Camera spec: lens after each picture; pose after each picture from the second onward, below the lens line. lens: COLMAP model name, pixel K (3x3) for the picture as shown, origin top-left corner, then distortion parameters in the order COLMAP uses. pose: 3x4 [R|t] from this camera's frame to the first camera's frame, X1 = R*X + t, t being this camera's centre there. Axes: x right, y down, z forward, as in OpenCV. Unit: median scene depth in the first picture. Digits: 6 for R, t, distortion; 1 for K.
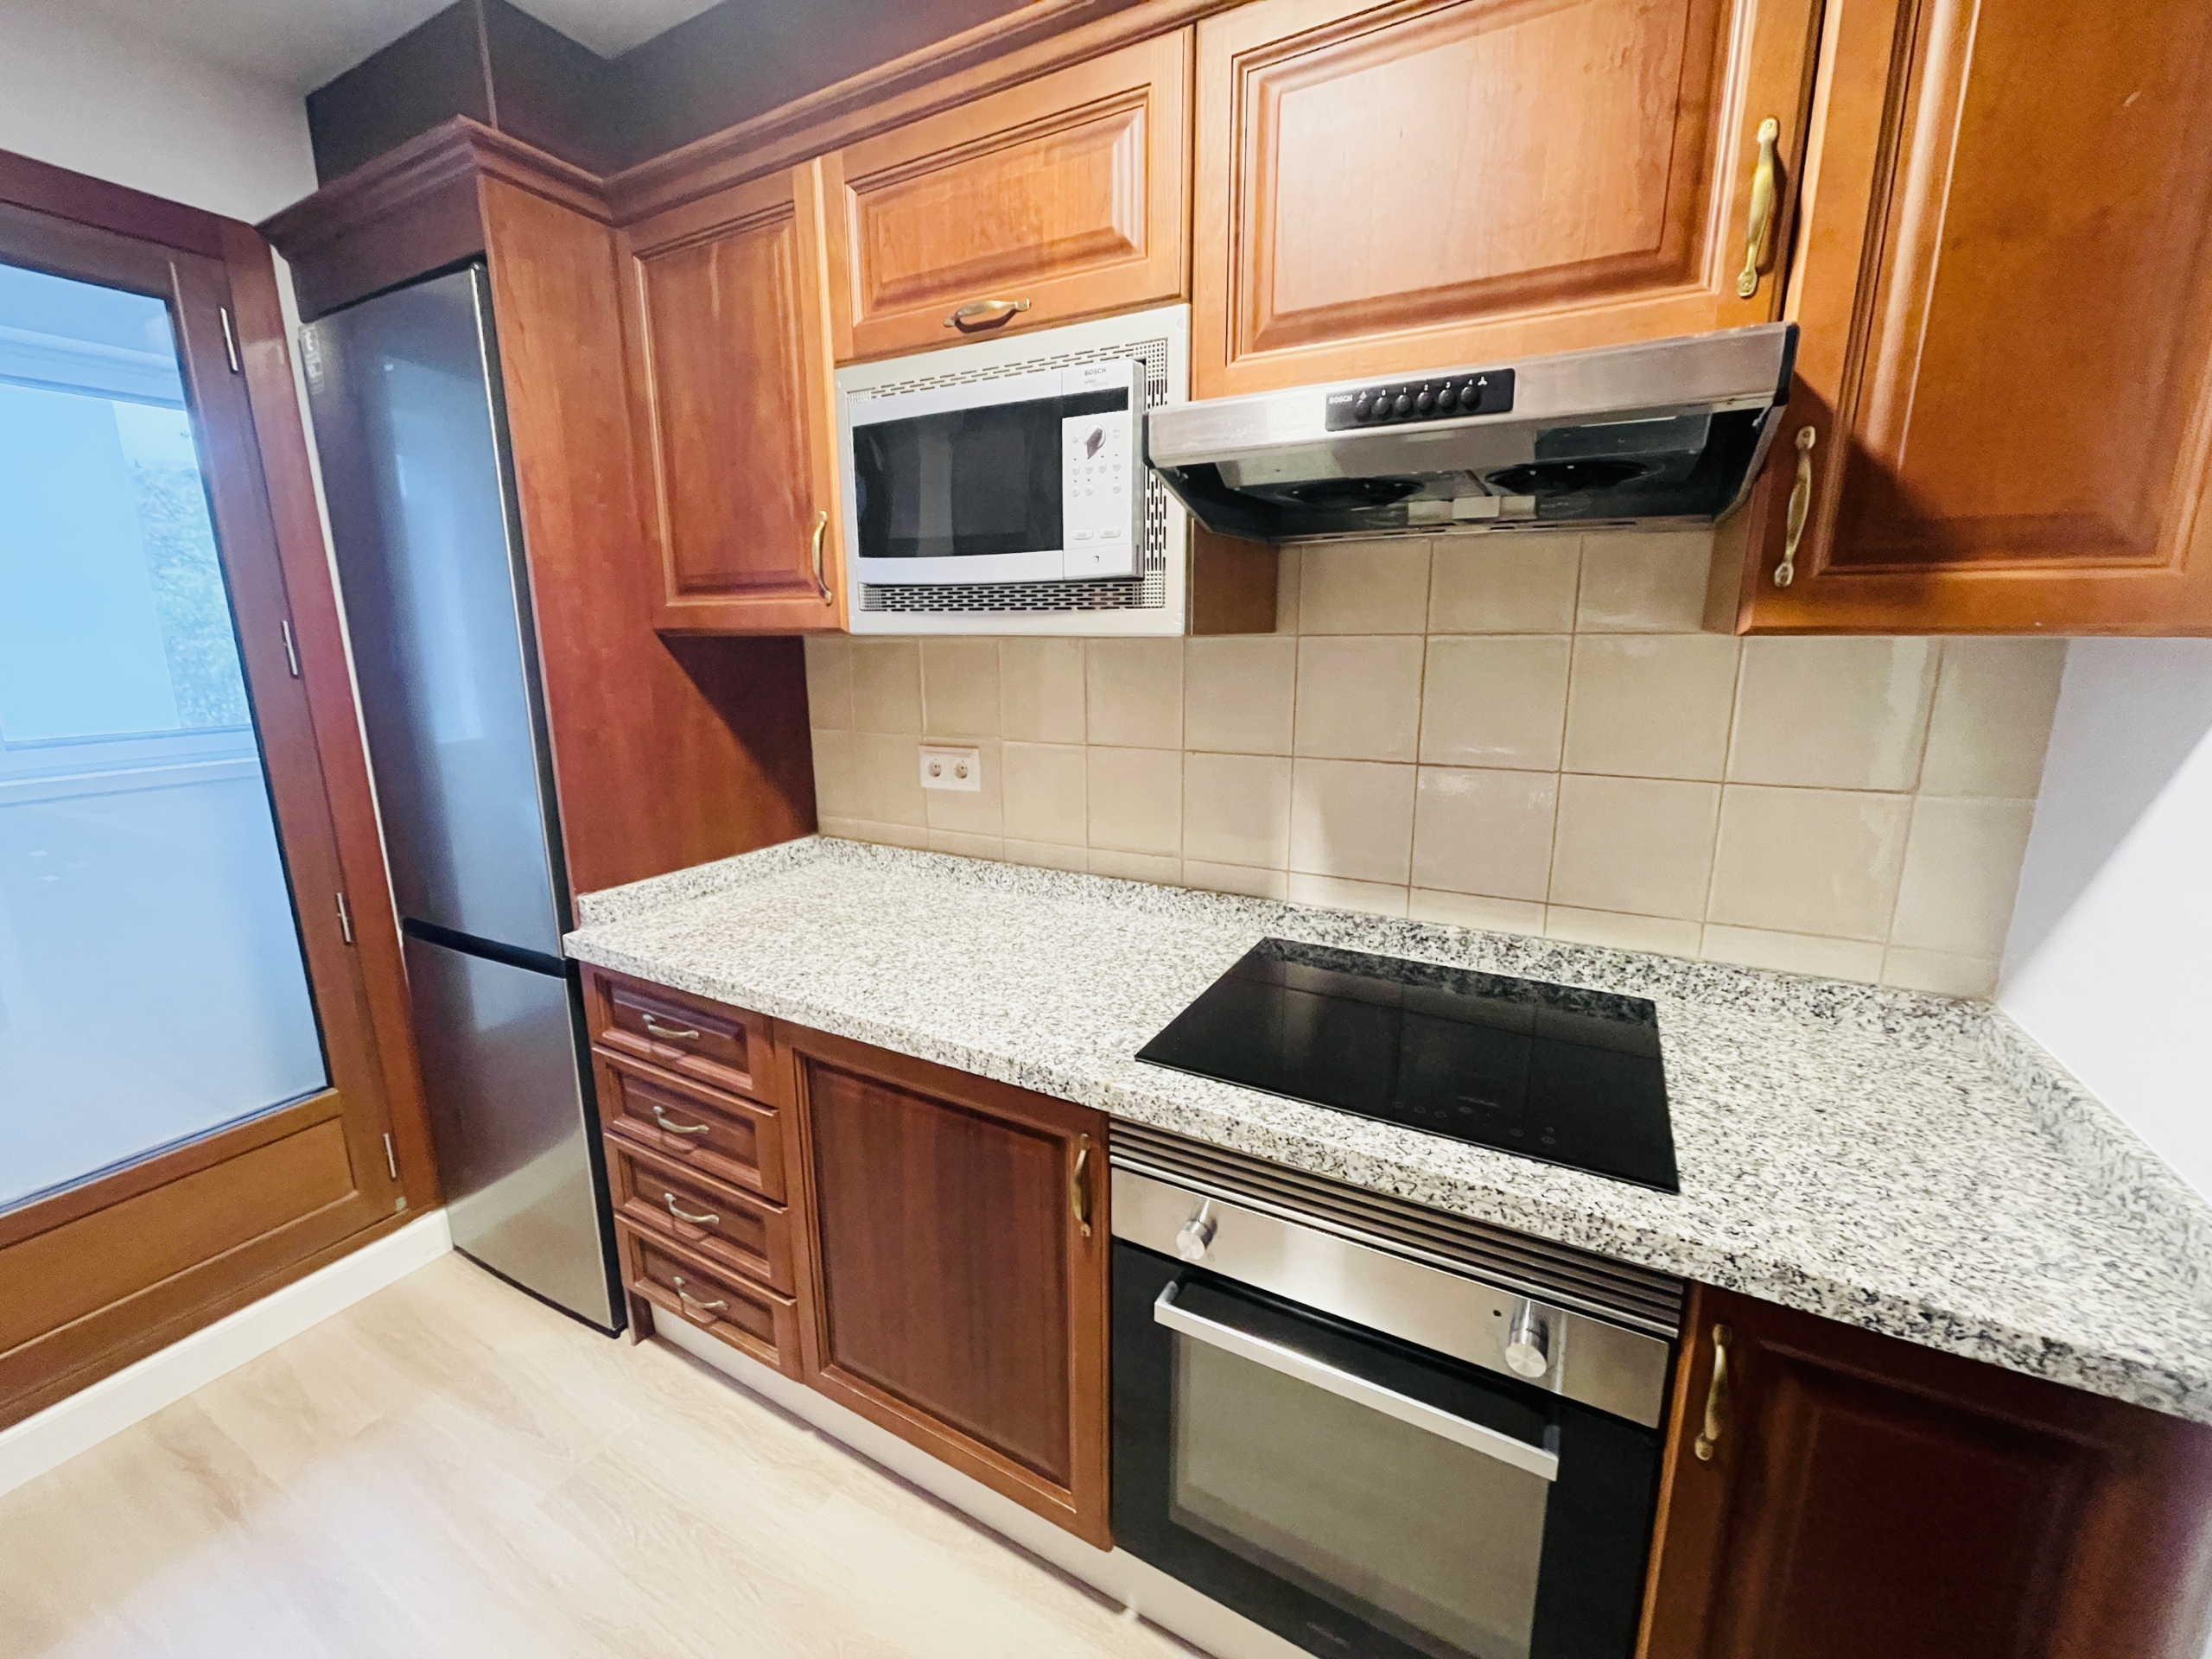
lens RADIAL K [[888.8, 0, 1108.3], [0, 888.8, 829.2], [0, 0, 1]] dist [-0.001733, -0.000555]
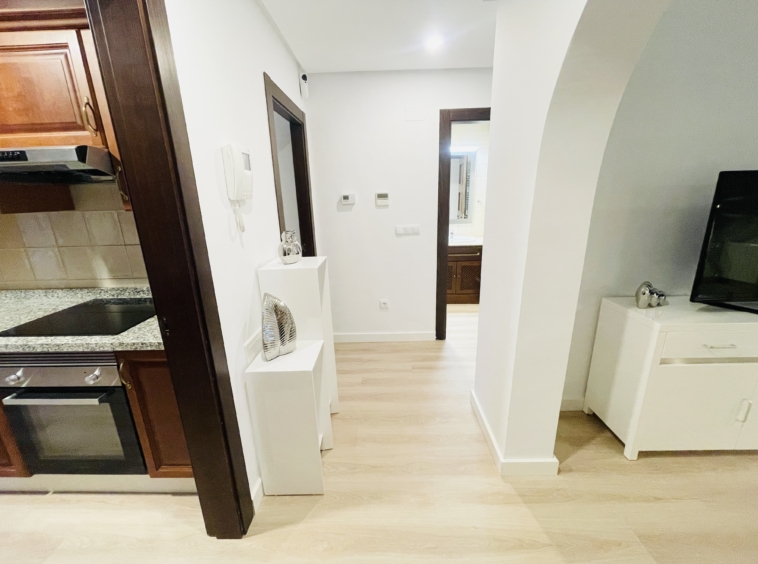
lens RADIAL K [[304.6, 0, 380.5], [0, 304.6, 280.1], [0, 0, 1]] dist [-0.001733, -0.000555]
pose [[0.887992, -0.141169, 0.437655, 0.669555], [0.121585, 0.989921, 0.072614, 0.101294], [-0.443495, -0.011269, 0.896206, -0.560167]]
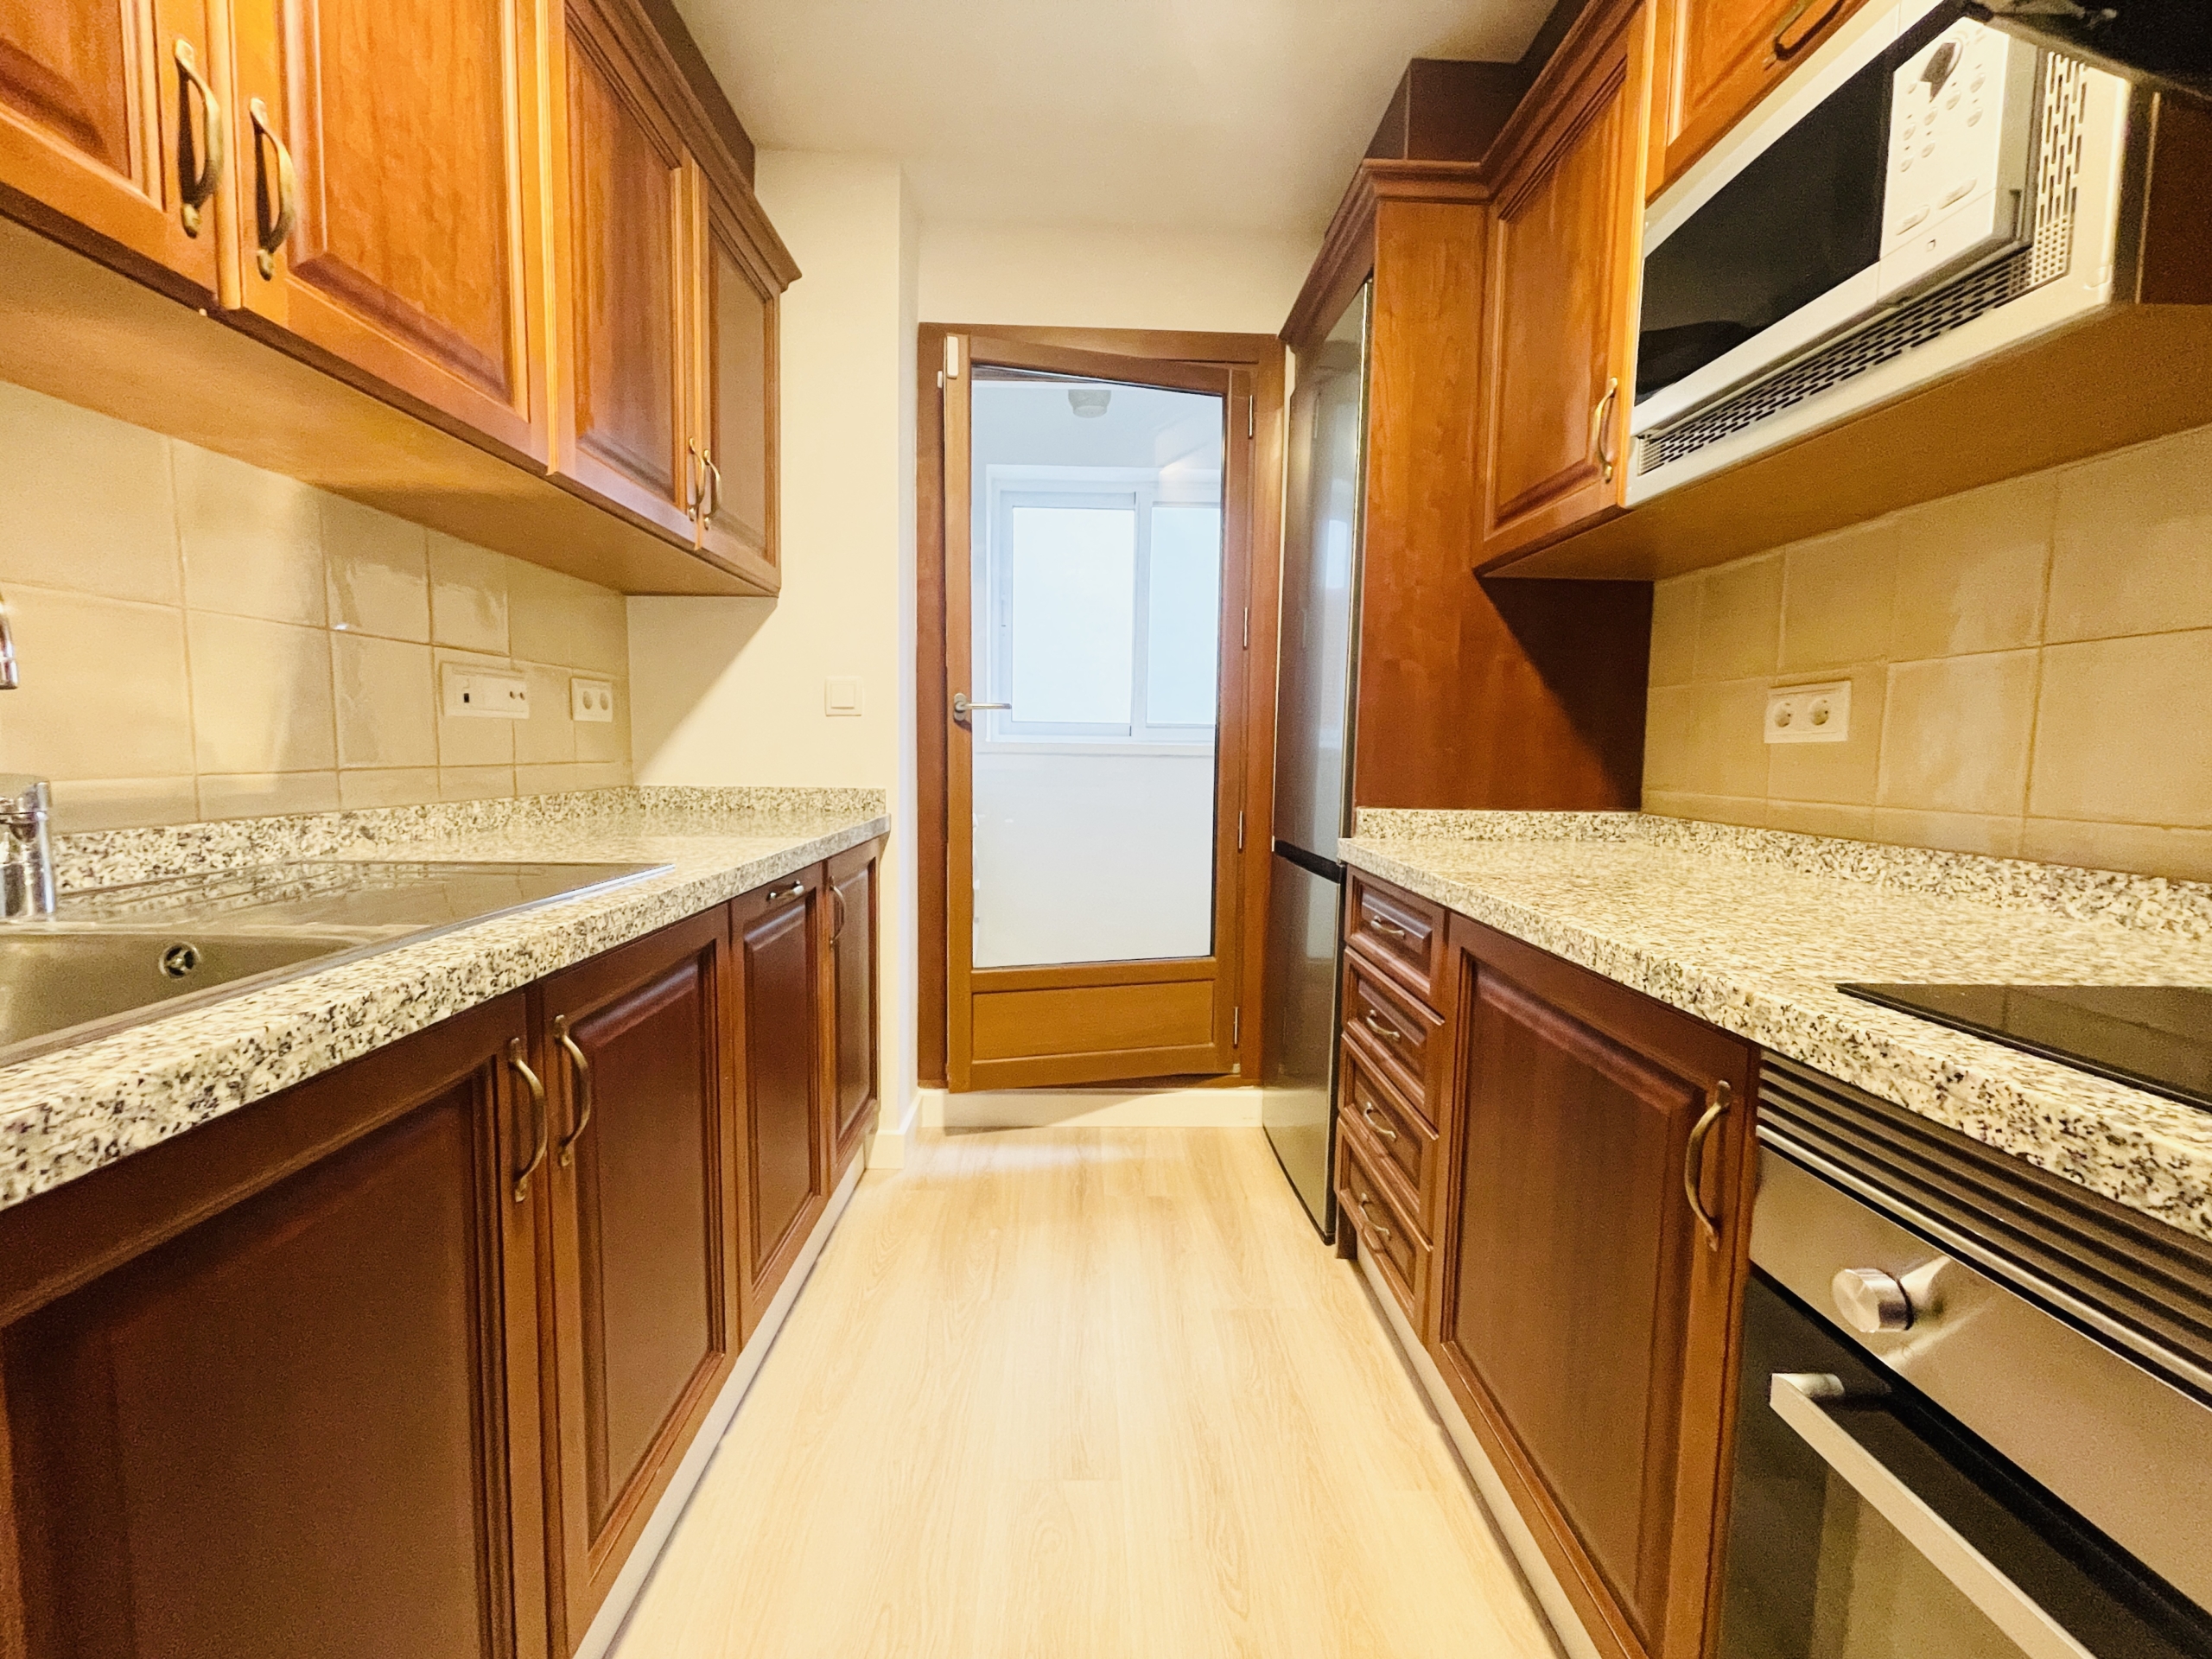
lens RADIAL K [[888.8, 0, 1099.3], [0, 888.8, 821.4], [0, 0, 1]] dist [-0.001733, -0.000555]
pose [[0.498530, 0.086025, -0.862593, 0.215928], [-0.205205, 0.978493, -0.021013, 0.193419], [0.842234, 0.187484, 0.505462, 0.177098]]
